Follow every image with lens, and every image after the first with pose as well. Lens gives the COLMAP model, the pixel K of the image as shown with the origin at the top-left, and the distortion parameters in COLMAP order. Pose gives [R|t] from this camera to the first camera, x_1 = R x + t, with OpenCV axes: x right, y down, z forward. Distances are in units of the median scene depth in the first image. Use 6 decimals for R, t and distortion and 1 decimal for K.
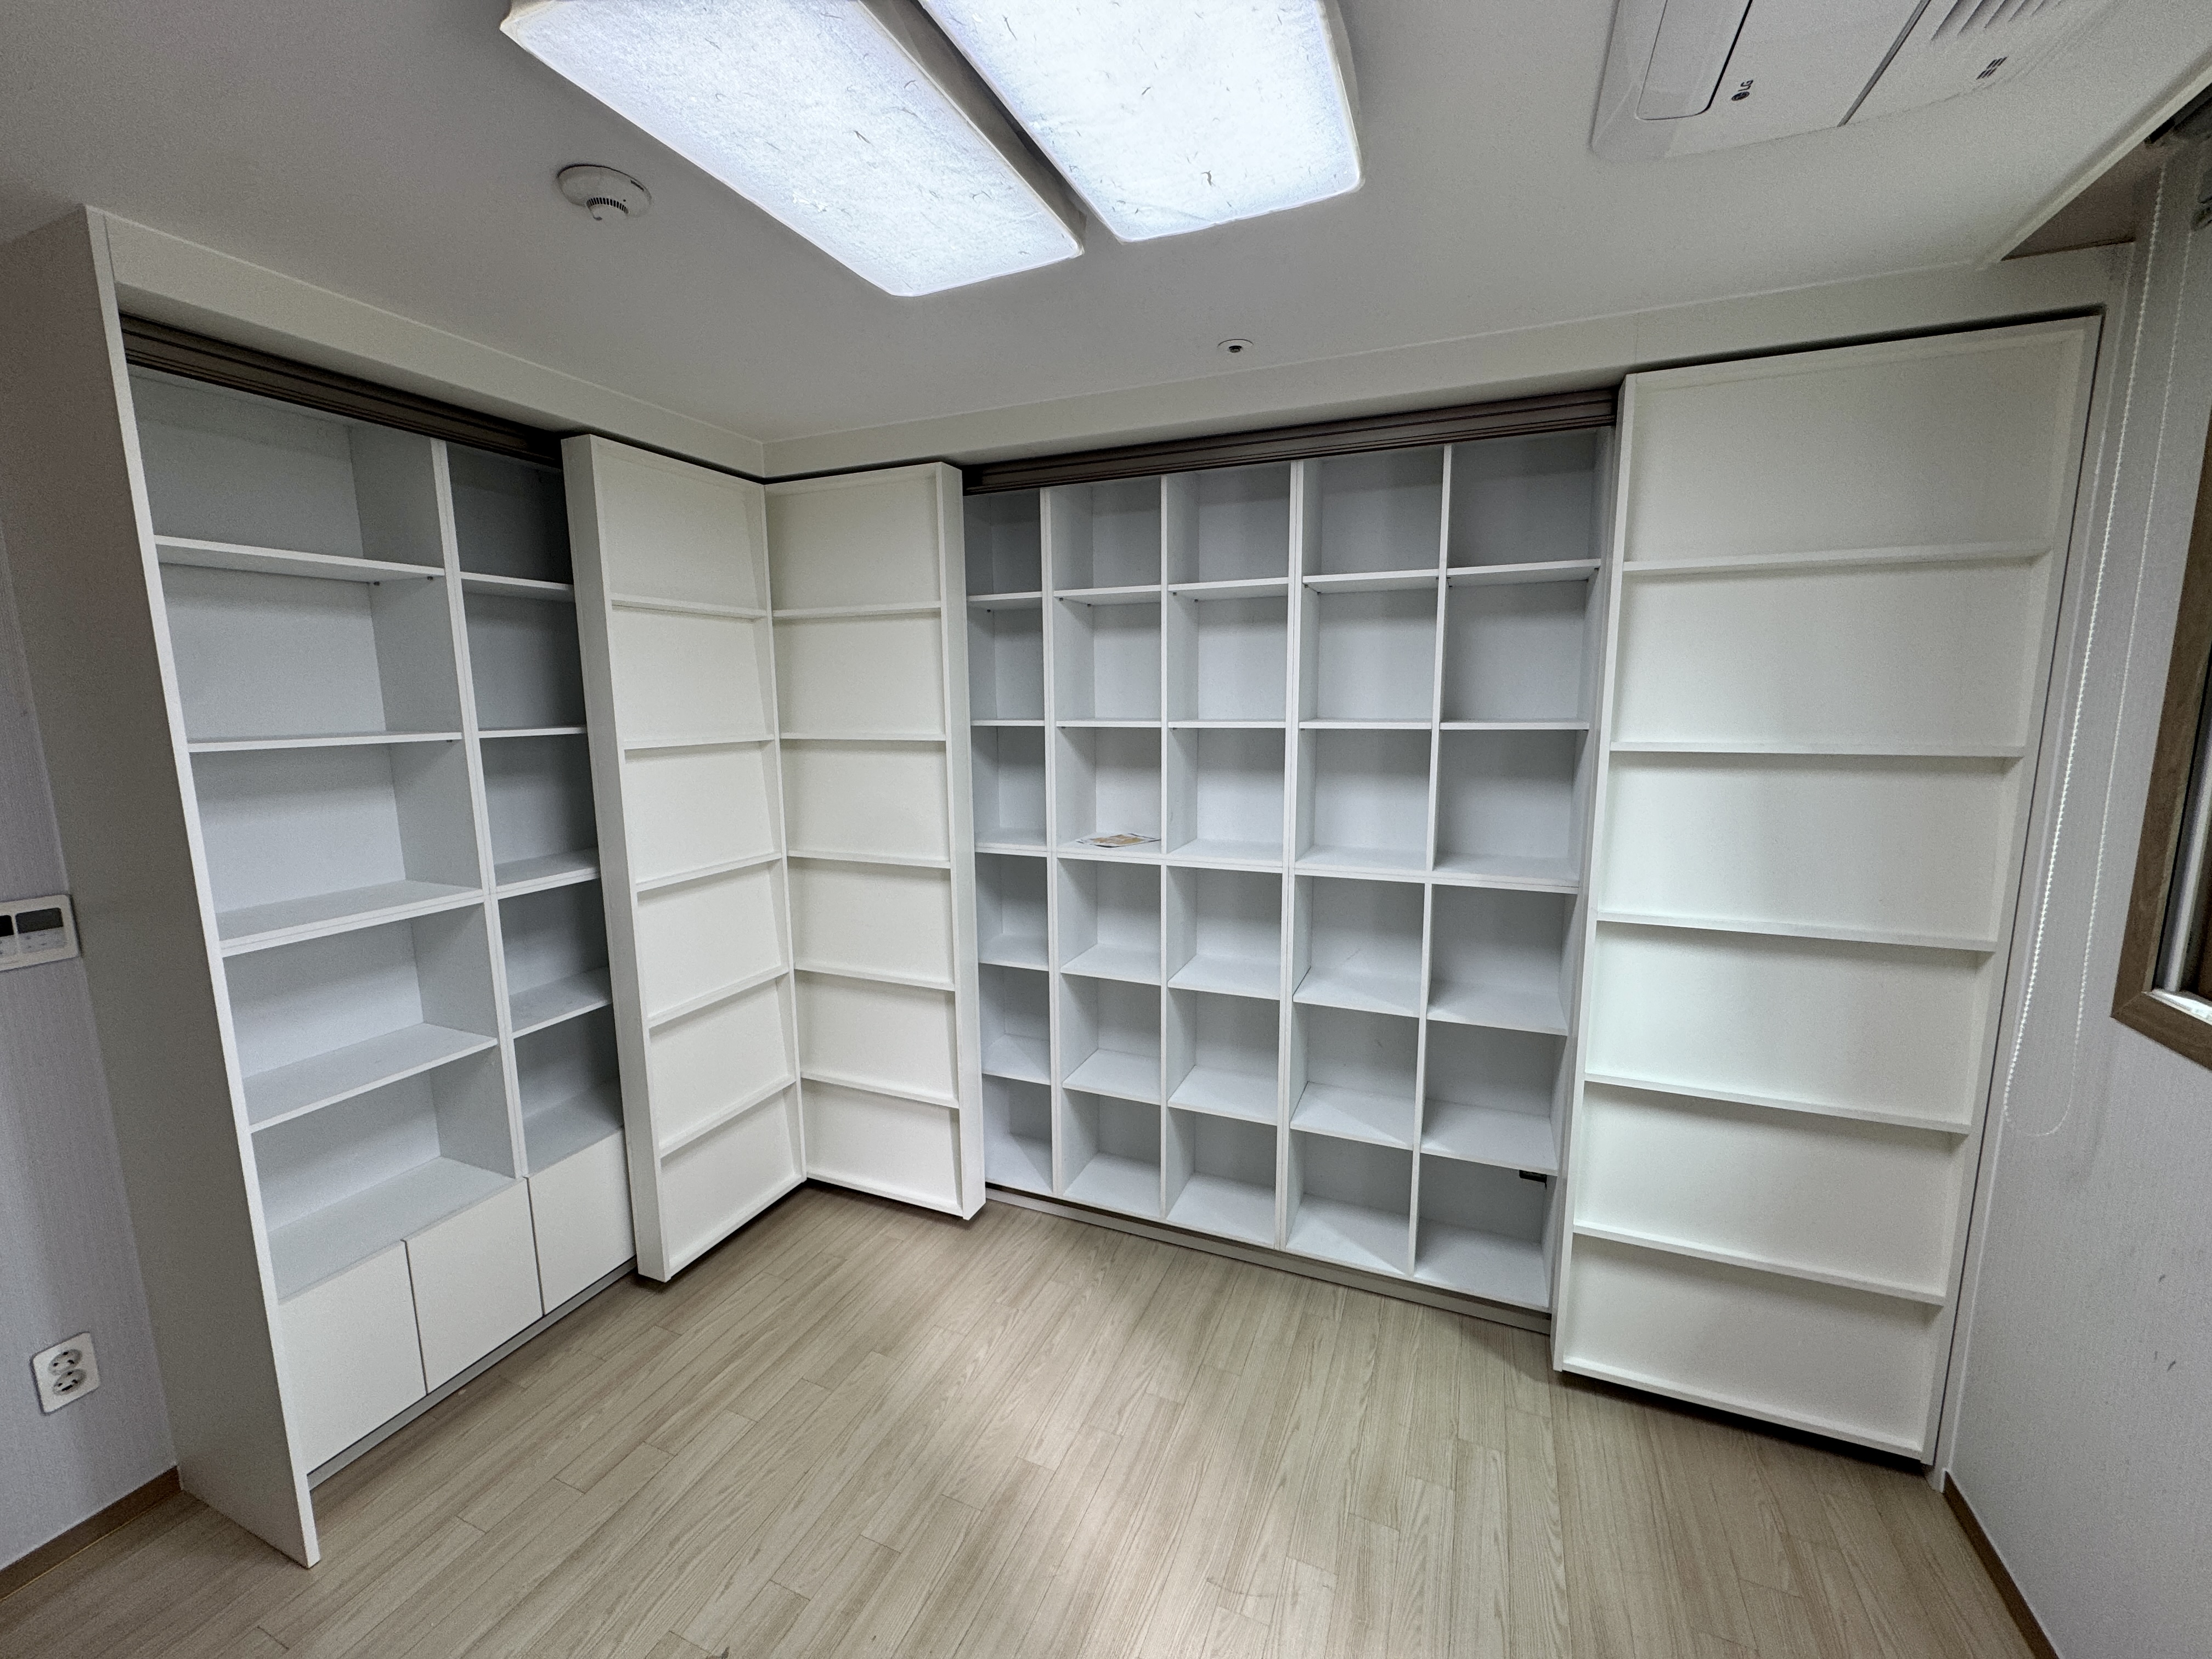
lens RADIAL K [[880.2, 0, 1115.6], [0, 880.2, 827.5], [0, 0, 1]] dist [-0.004792, 0.000517]
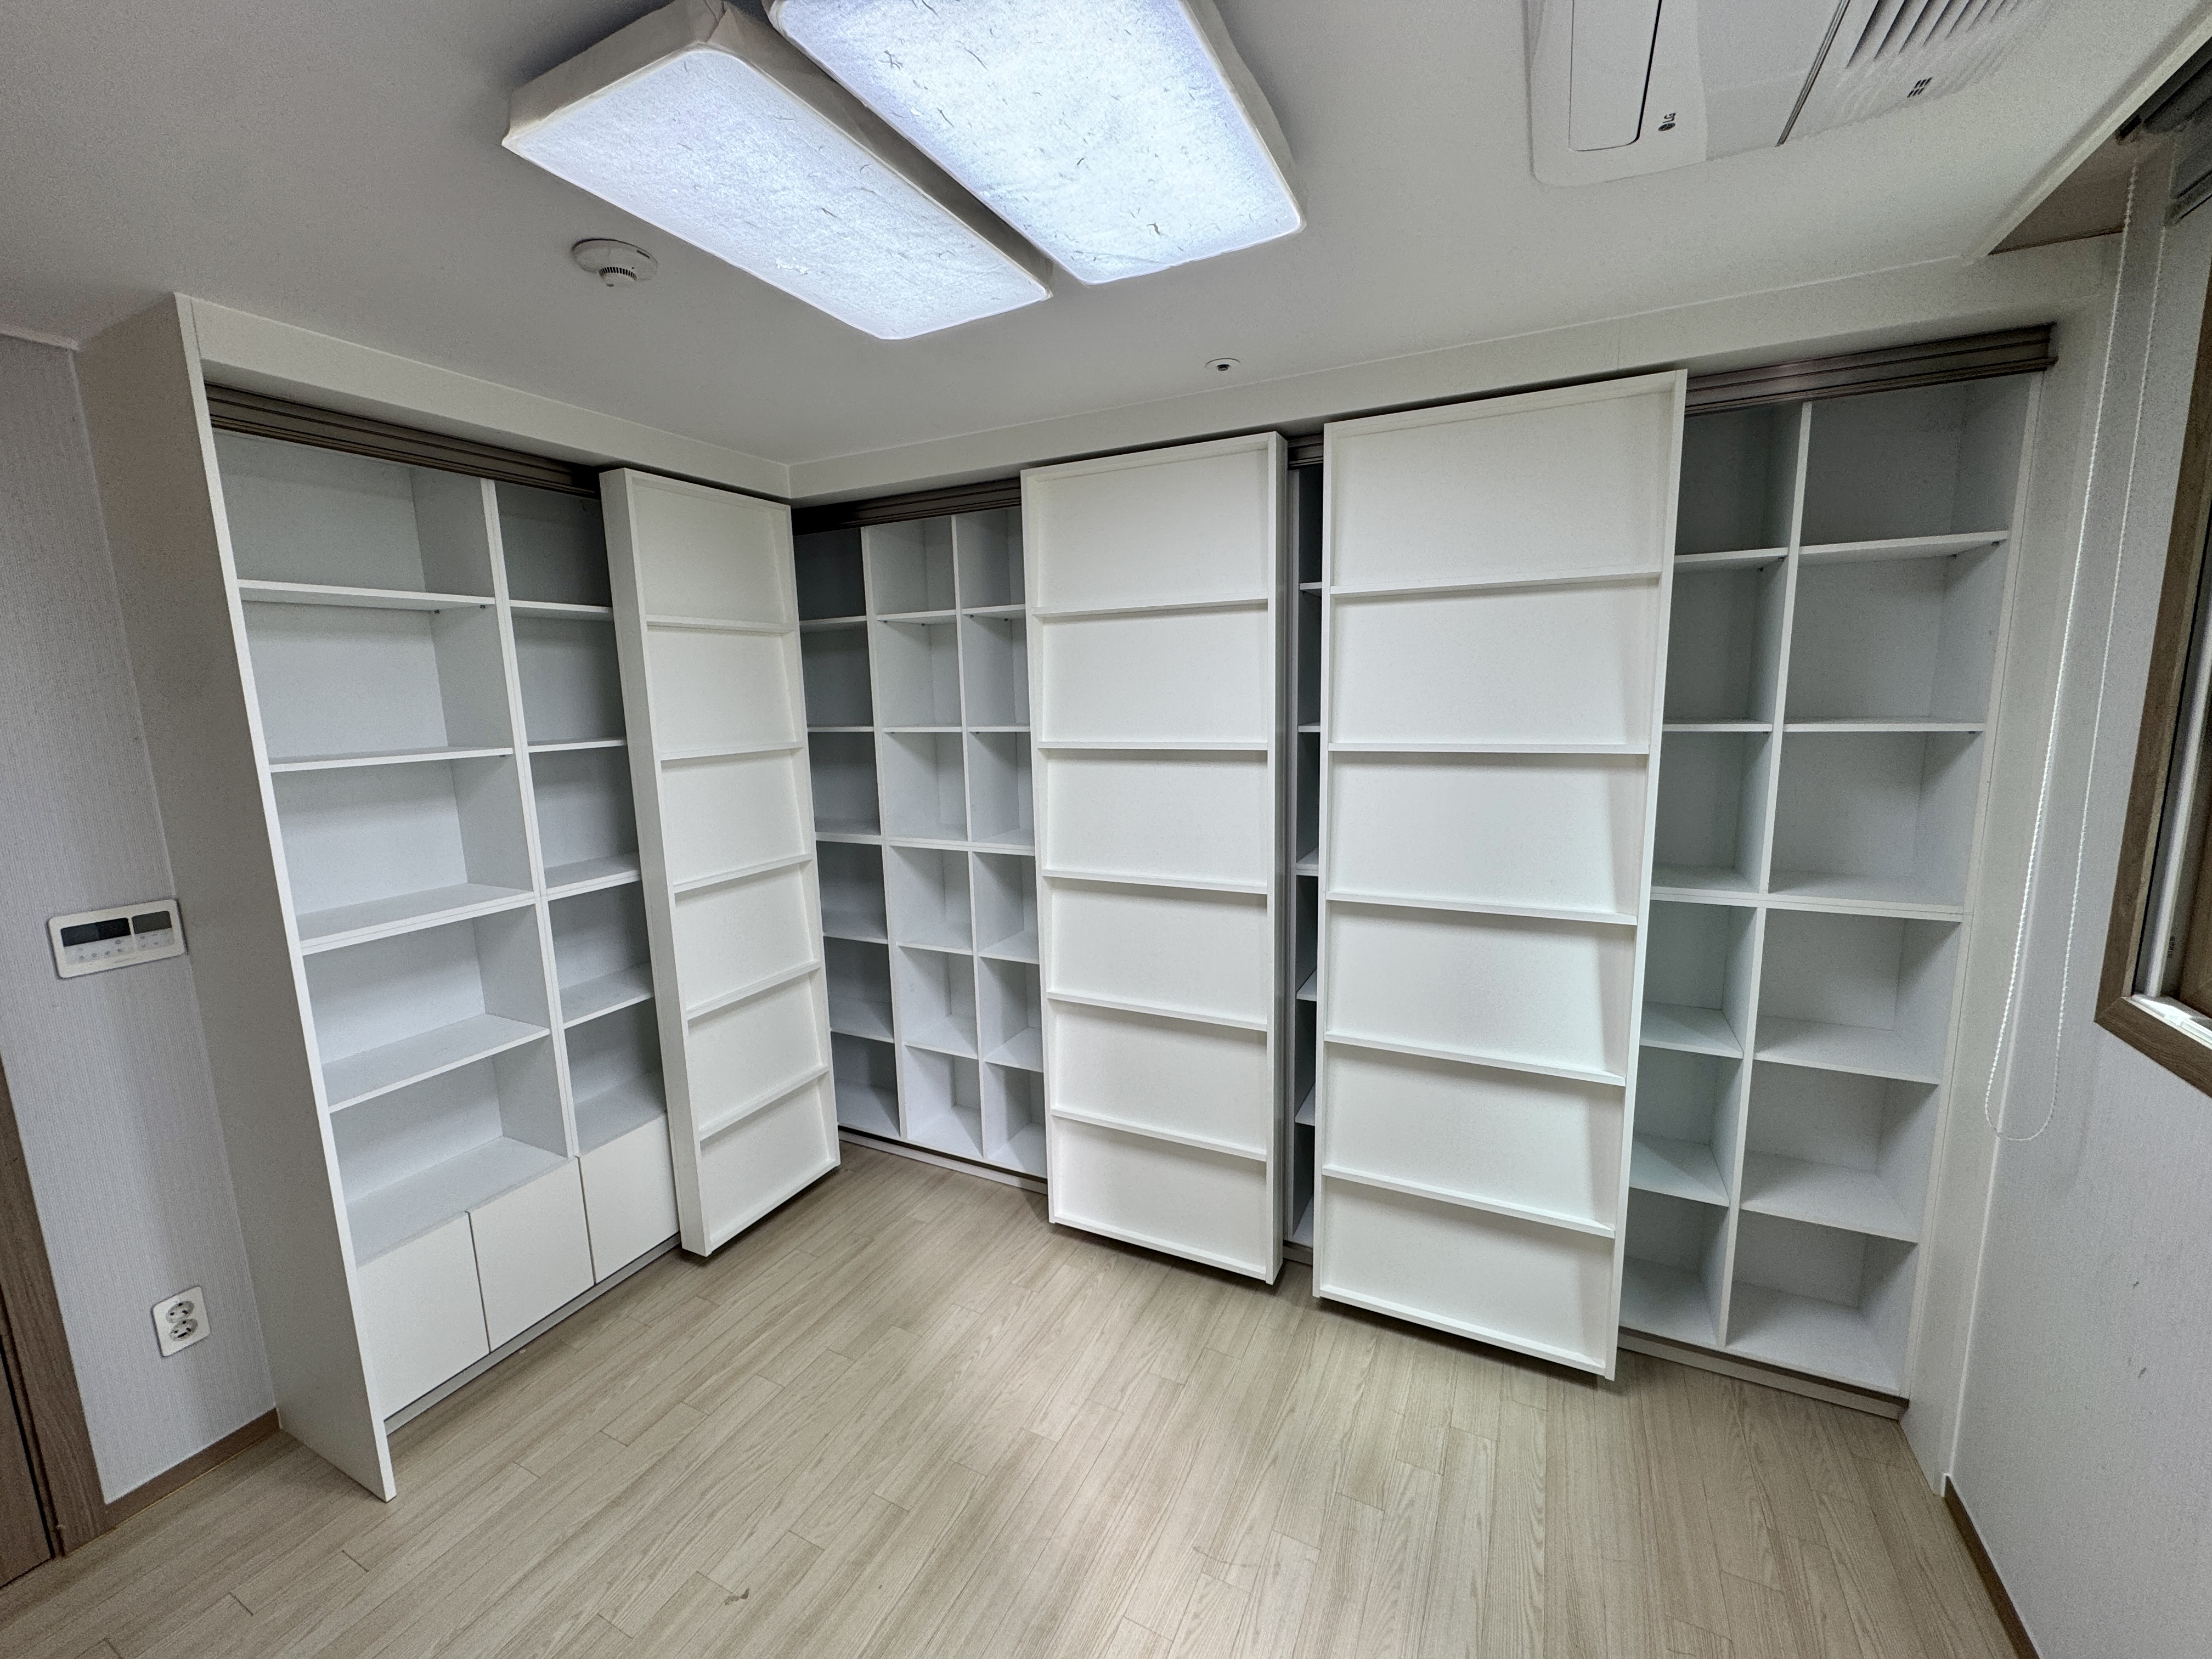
lens RADIAL K [[880.2, 0, 1114.6], [0, 880.2, 828.4], [0, 0, 1]] dist [-0.004792, 0.000517]
pose [[0.998019, -0.006186, -0.062615, 0.075027], [0.006793, 0.999932, 0.009480, -0.015432], [0.062552, -0.009887, 0.997993, -0.044773]]
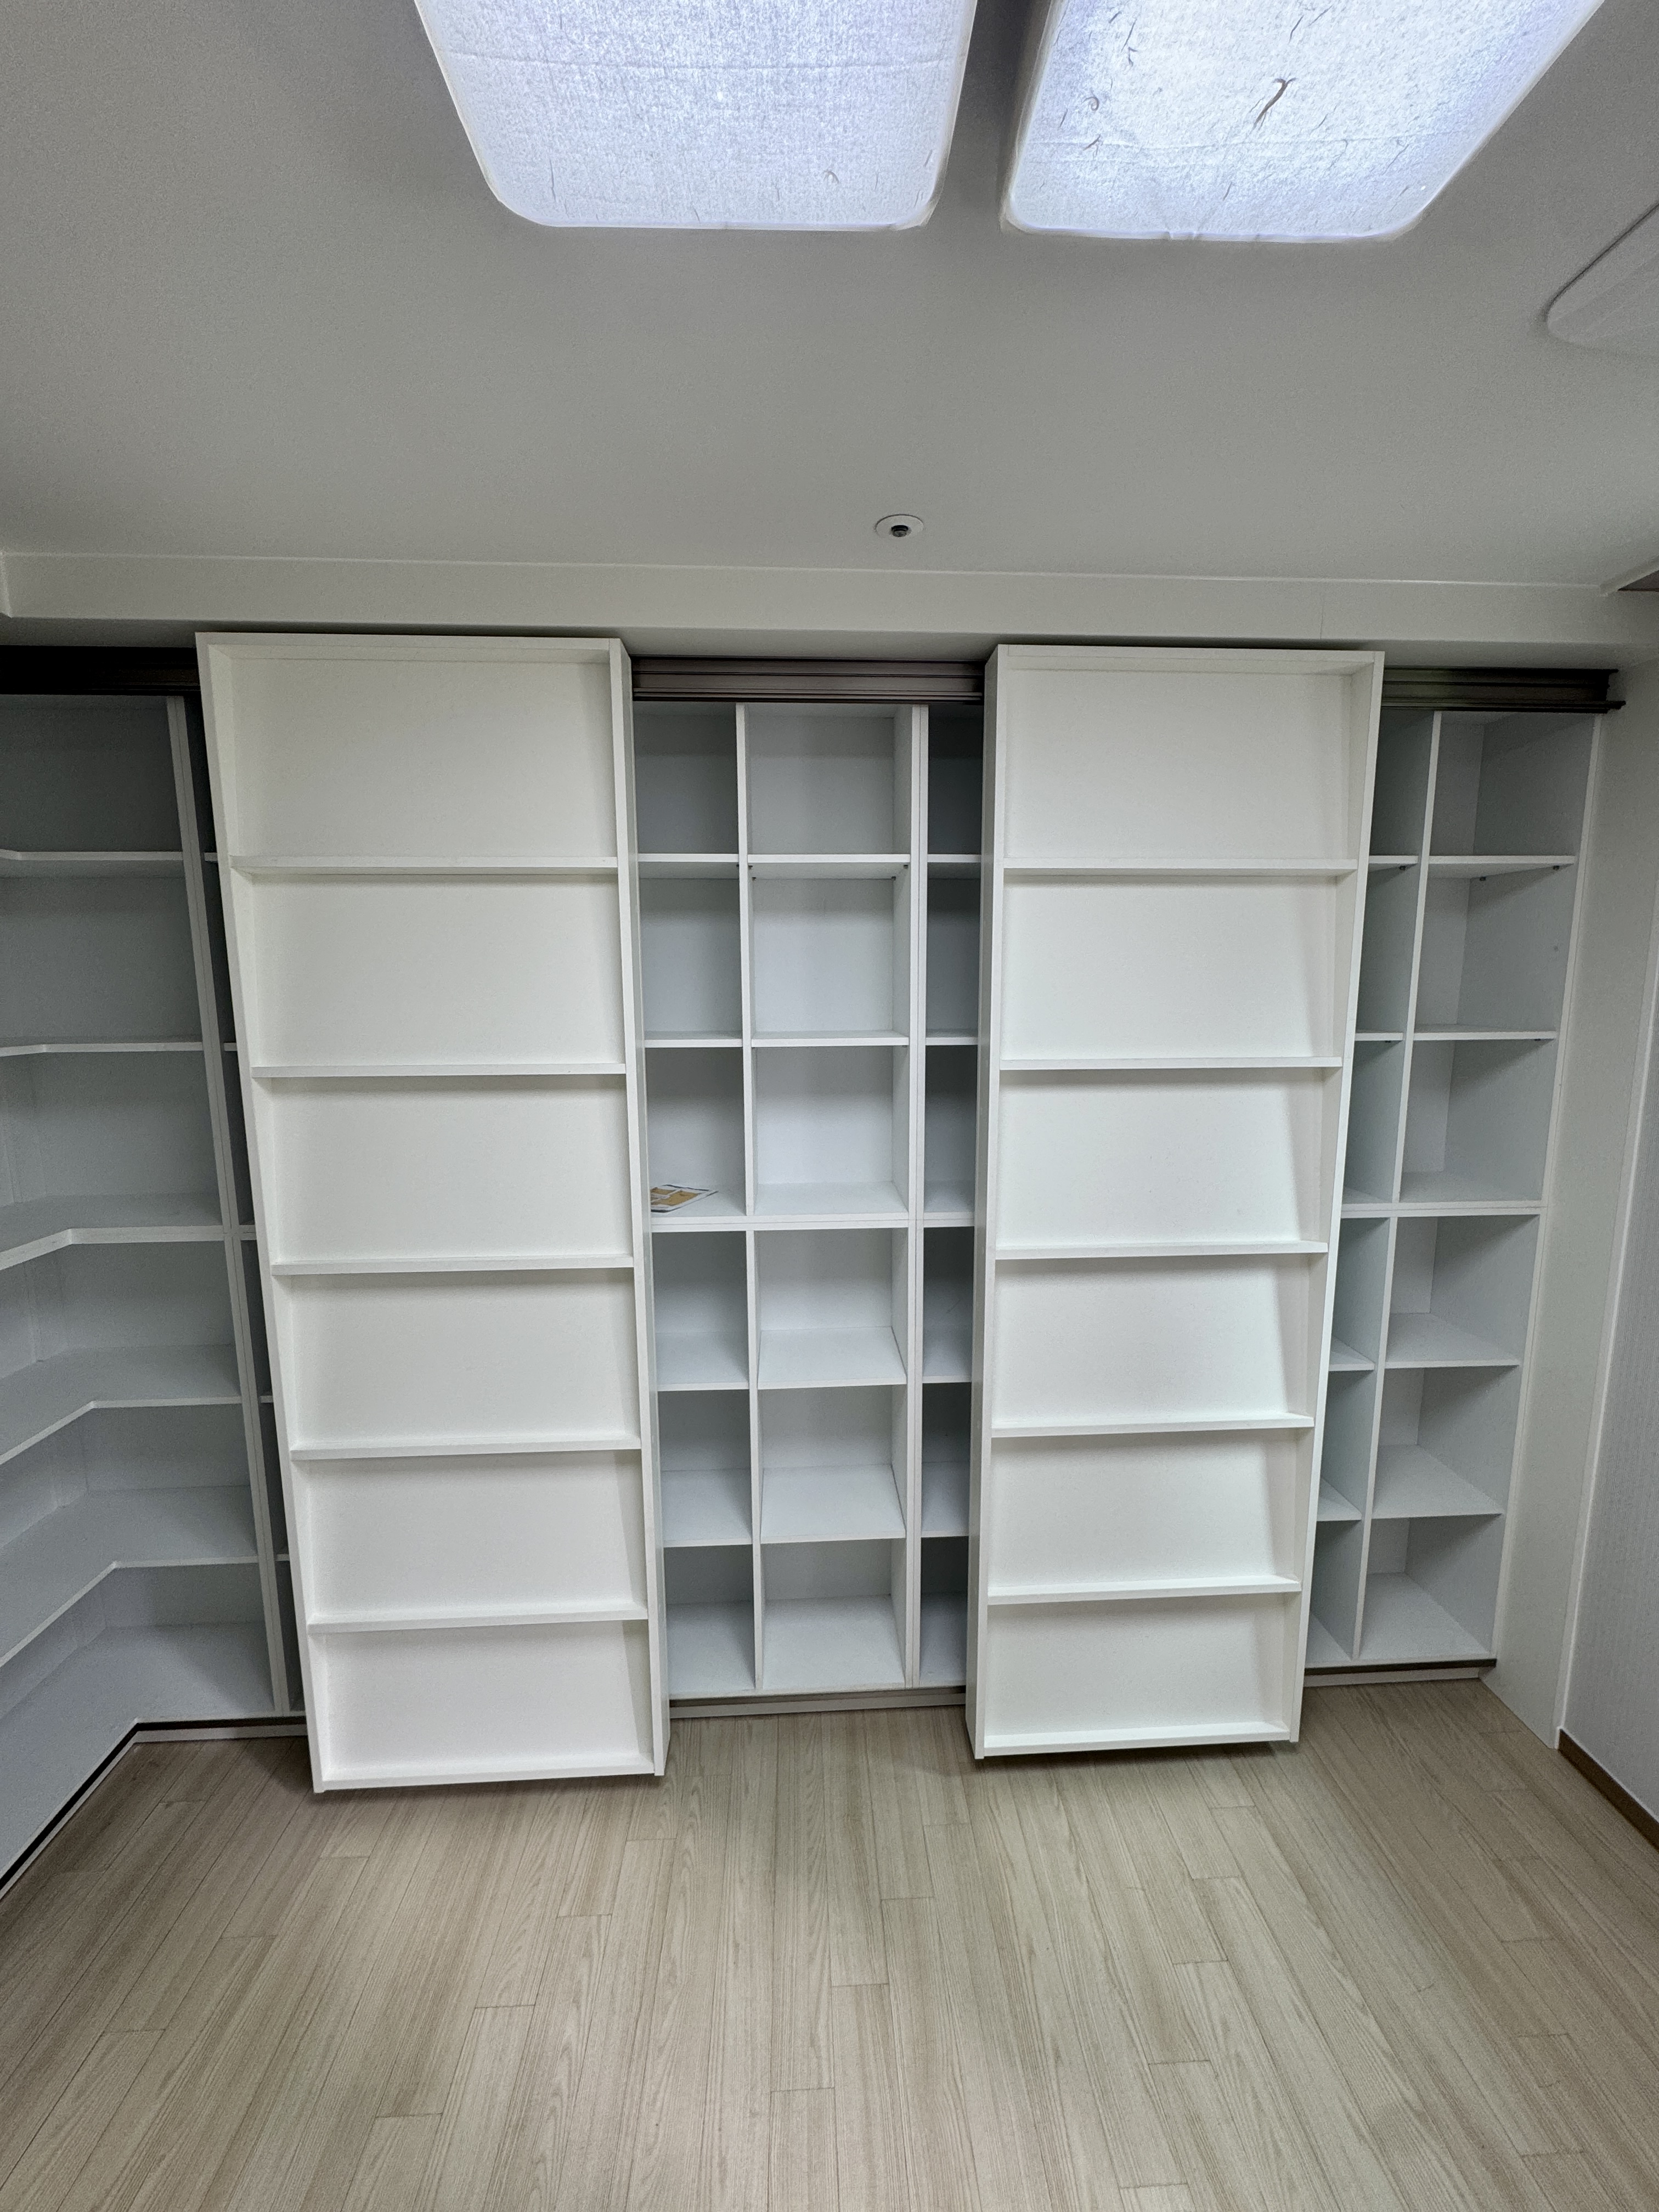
lens RADIAL K [[880.2, 0, 840.8], [0, 880.2, 1110.1], [0, 0, 1]] dist [-0.004792, 0.000517]
pose [[0.901050, -0.060770, 0.429438, -0.263499], [0.062503, 0.997994, 0.010082, -0.087014], [-0.429189, 0.017757, 0.903040, 0.407081]]
